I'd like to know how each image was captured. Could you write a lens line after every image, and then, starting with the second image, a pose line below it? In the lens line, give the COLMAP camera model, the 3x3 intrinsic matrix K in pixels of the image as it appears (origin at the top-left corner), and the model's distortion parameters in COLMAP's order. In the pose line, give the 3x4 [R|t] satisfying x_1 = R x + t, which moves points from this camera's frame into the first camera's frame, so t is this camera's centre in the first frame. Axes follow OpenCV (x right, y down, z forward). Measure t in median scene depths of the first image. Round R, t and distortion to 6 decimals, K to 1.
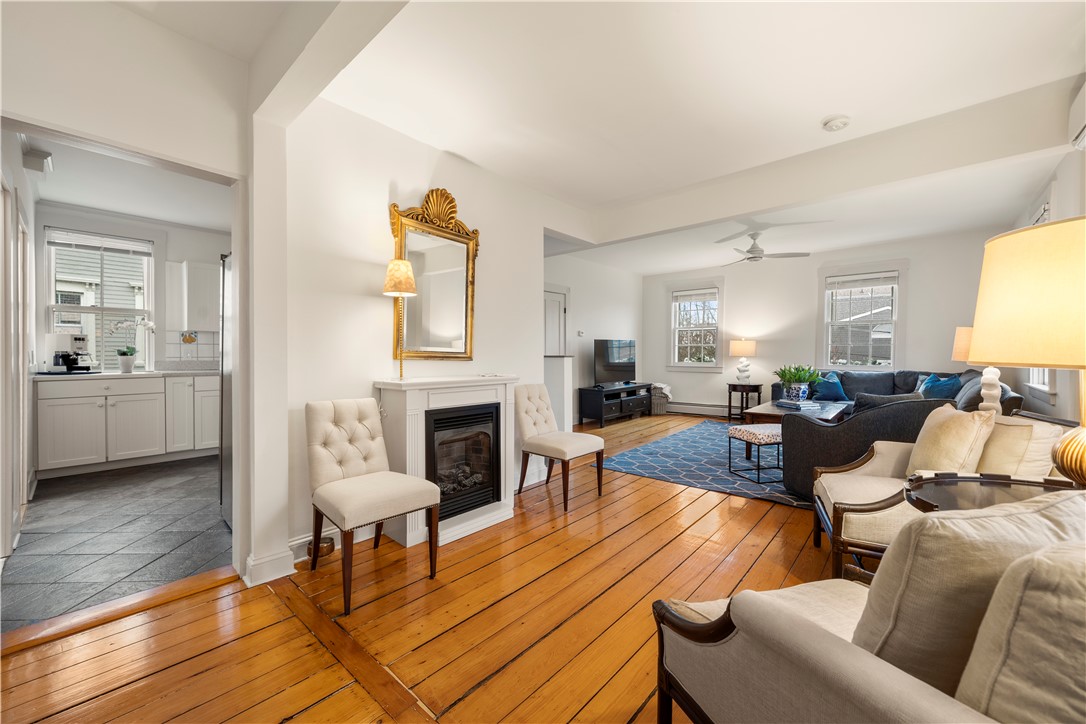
lens RADIAL K [[425.3, 0, 535.9], [0, 425.3, 359.3], [0, 0, 1]] dist [-0.001086, 0.000694]
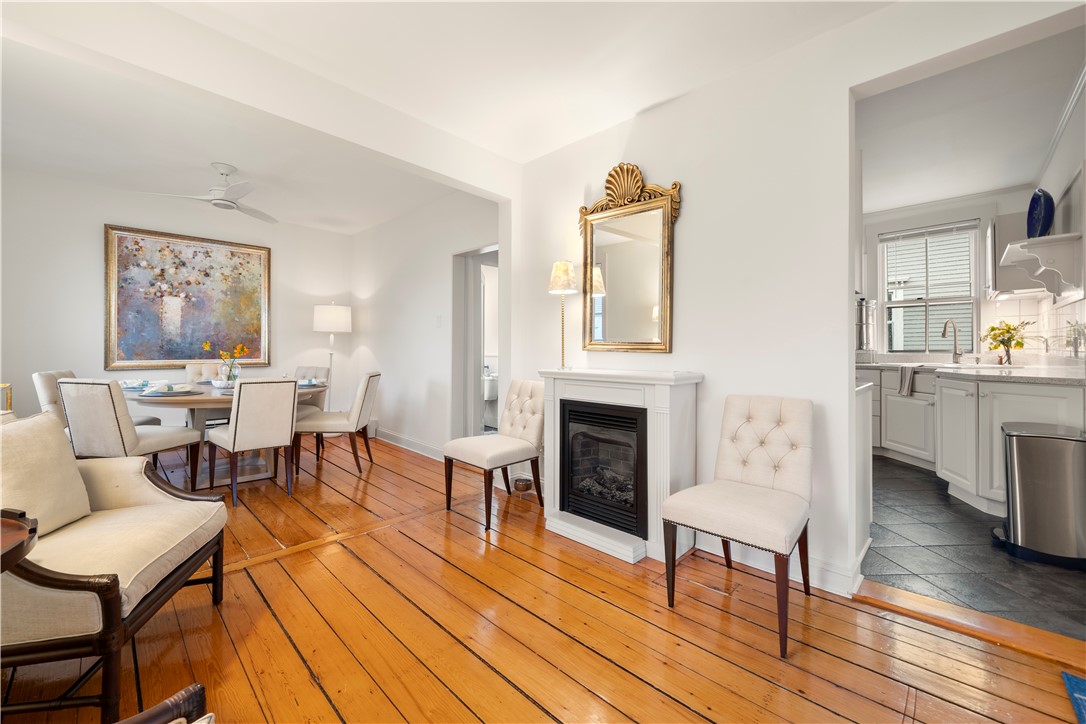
lens RADIAL K [[430.7, 0, 531.5], [0, 430.7, 346.9], [0, 0, 1]] dist [0.000384, 0.000006]
pose [[-0.053229, -0.003961, -0.998574, 0.727149], [-0.009015, 0.999953, -0.003486, -0.003425], [0.998542, 0.008816, -0.053263, 0.884281]]
